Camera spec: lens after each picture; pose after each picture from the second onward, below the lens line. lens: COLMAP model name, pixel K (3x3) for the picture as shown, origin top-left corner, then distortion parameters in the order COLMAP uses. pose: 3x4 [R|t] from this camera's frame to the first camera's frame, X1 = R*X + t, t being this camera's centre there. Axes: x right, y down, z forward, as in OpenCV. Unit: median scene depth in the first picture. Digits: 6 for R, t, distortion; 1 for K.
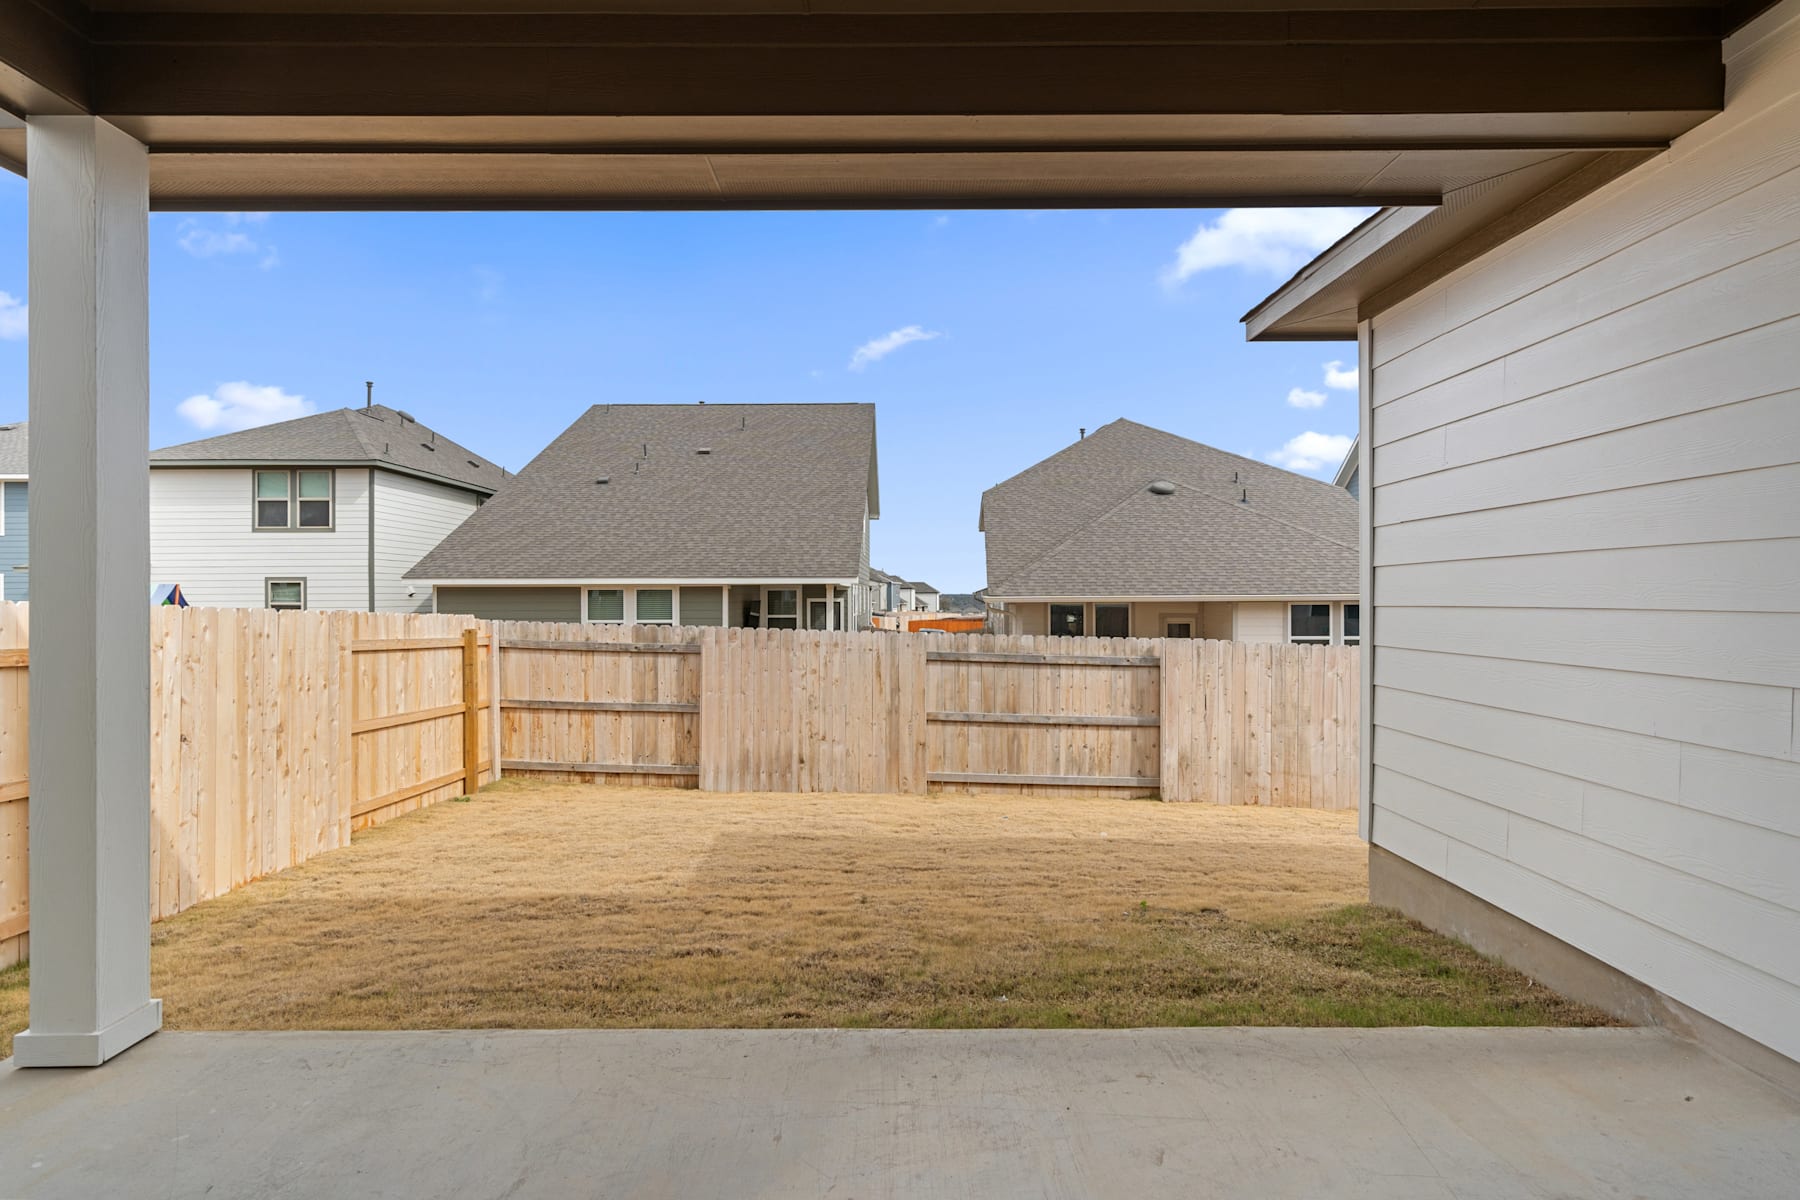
lens RADIAL K [[929.1, 0, 885.5], [0, 929.1, 594.2], [0, 0, 1]] dist [-0.002204, 0.002787]
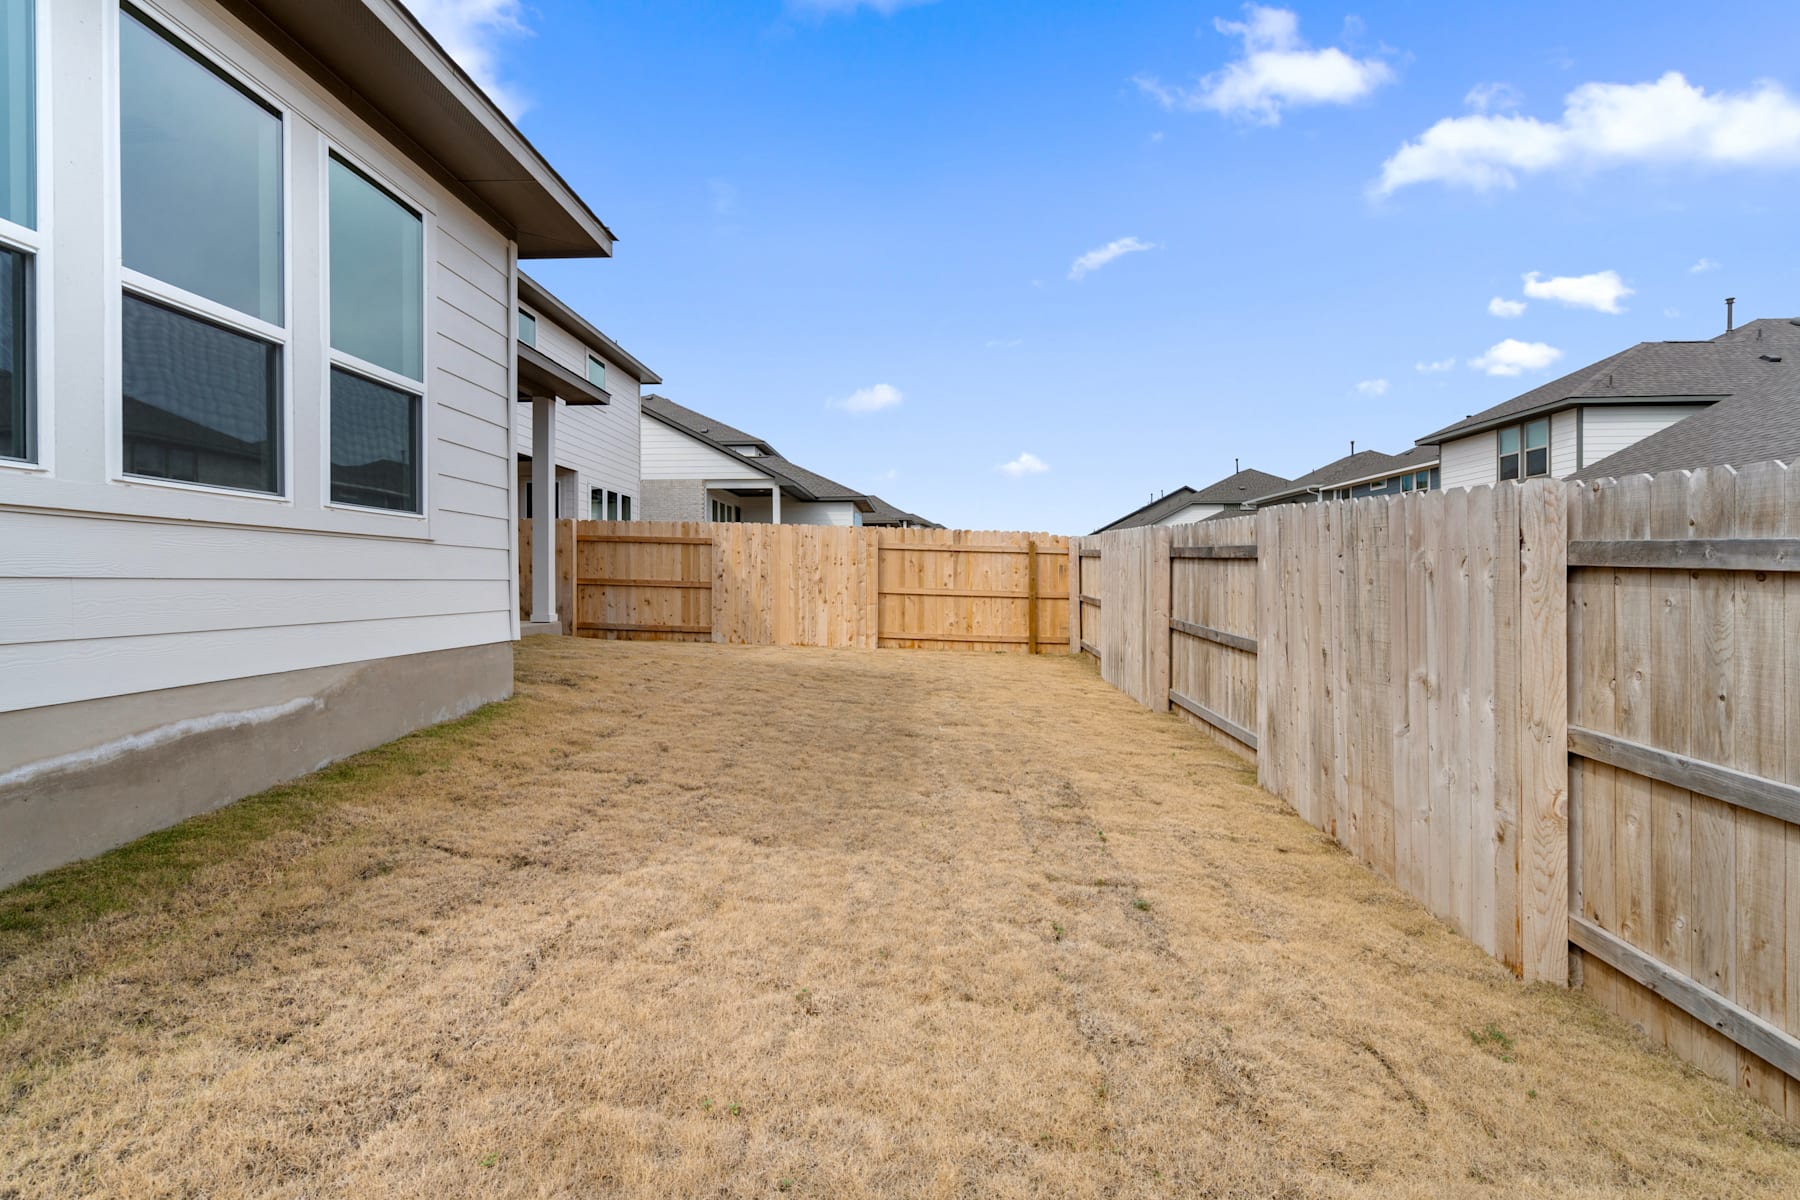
lens RADIAL K [[843.0, 0, 887.9], [0, 843.0, 590.0], [0, 0, 1]] dist [0.002164, -0.000289]
pose [[-0.031608, 0.013275, -0.999412, 0.824387], [0.005990, 0.999896, 0.013092, 0.090527], [0.999482, -0.005572, -0.031684, 0.776768]]
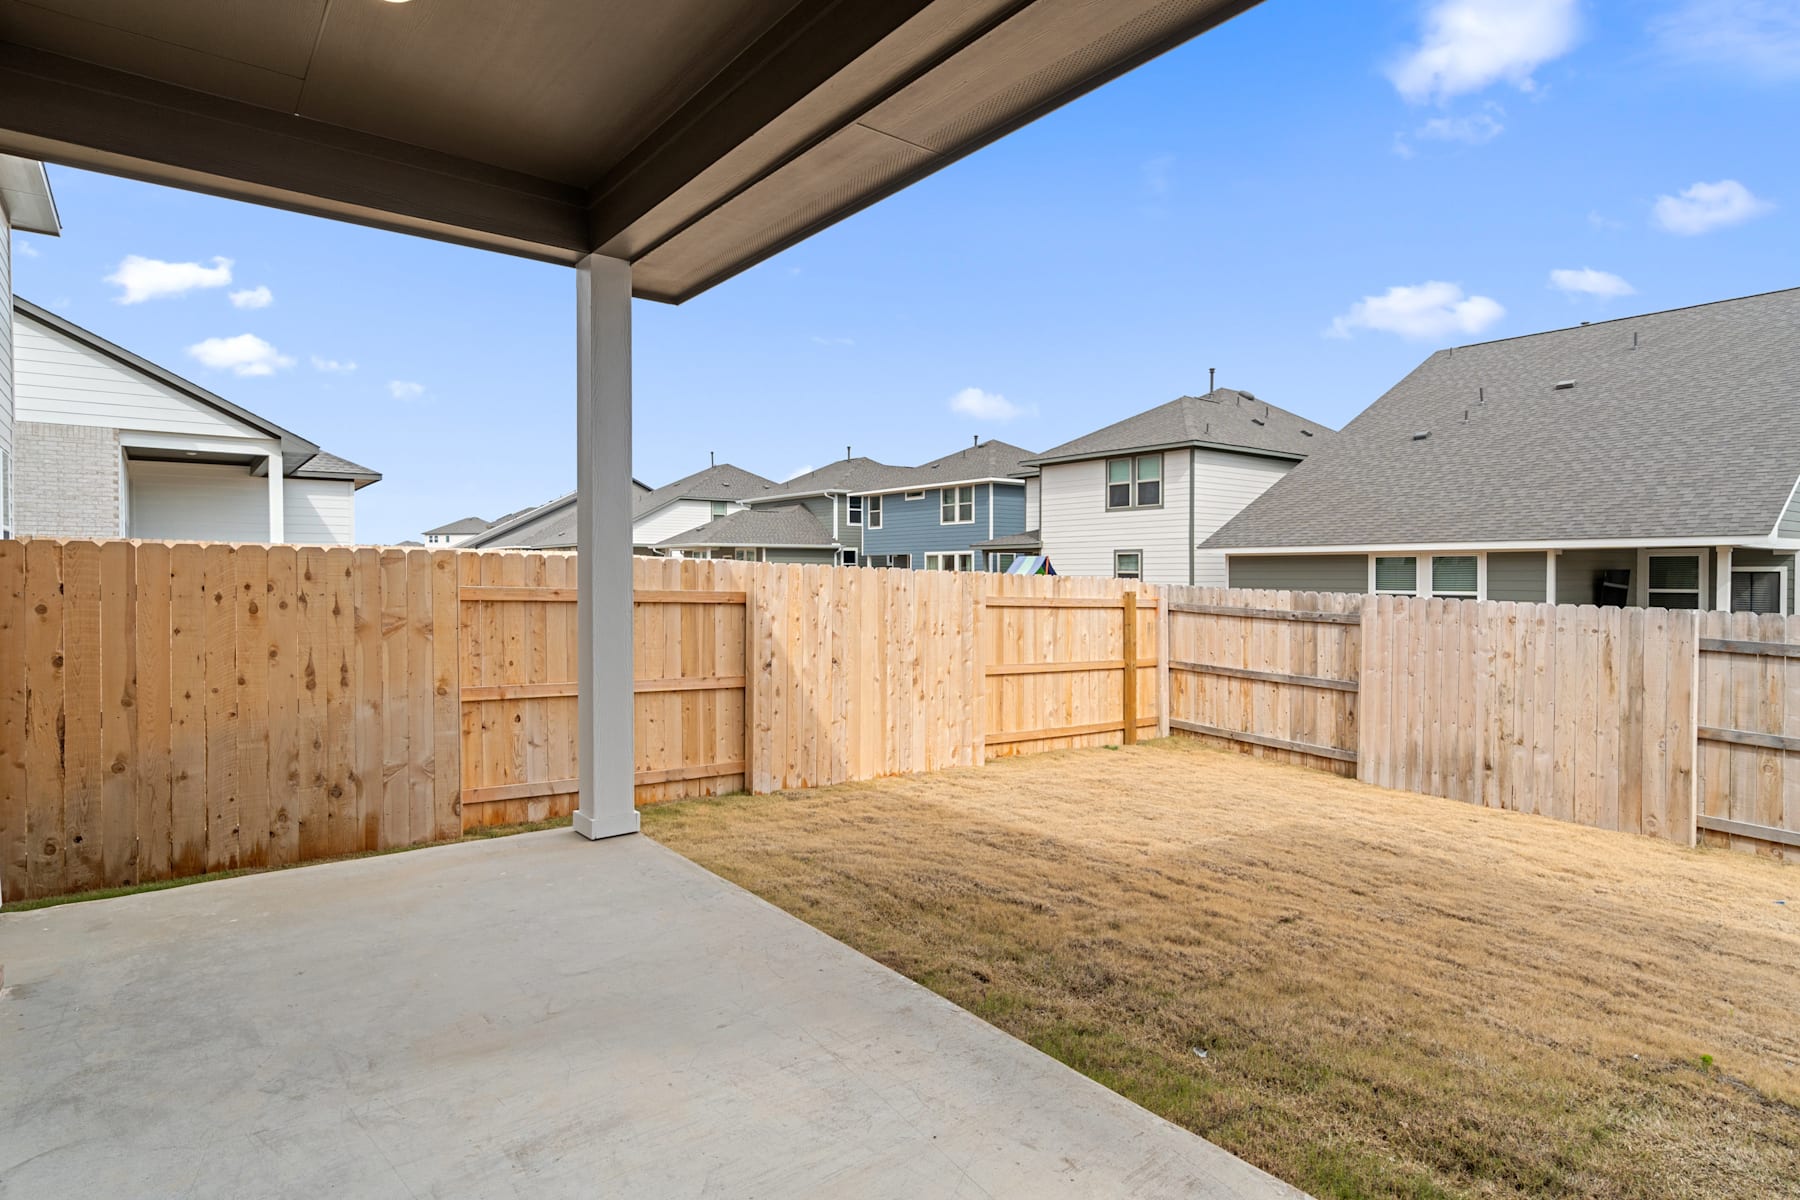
lens RADIAL K [[929.1, 0, 896.3], [0, 929.1, 586.4], [0, 0, 1]] dist [-0.002204, 0.002787]
pose [[0.621360, 0.014320, -0.783395, 0.214003], [0.002494, 0.999792, 0.020253, 0.008767], [0.783521, -0.014538, 0.621195, 0.116658]]
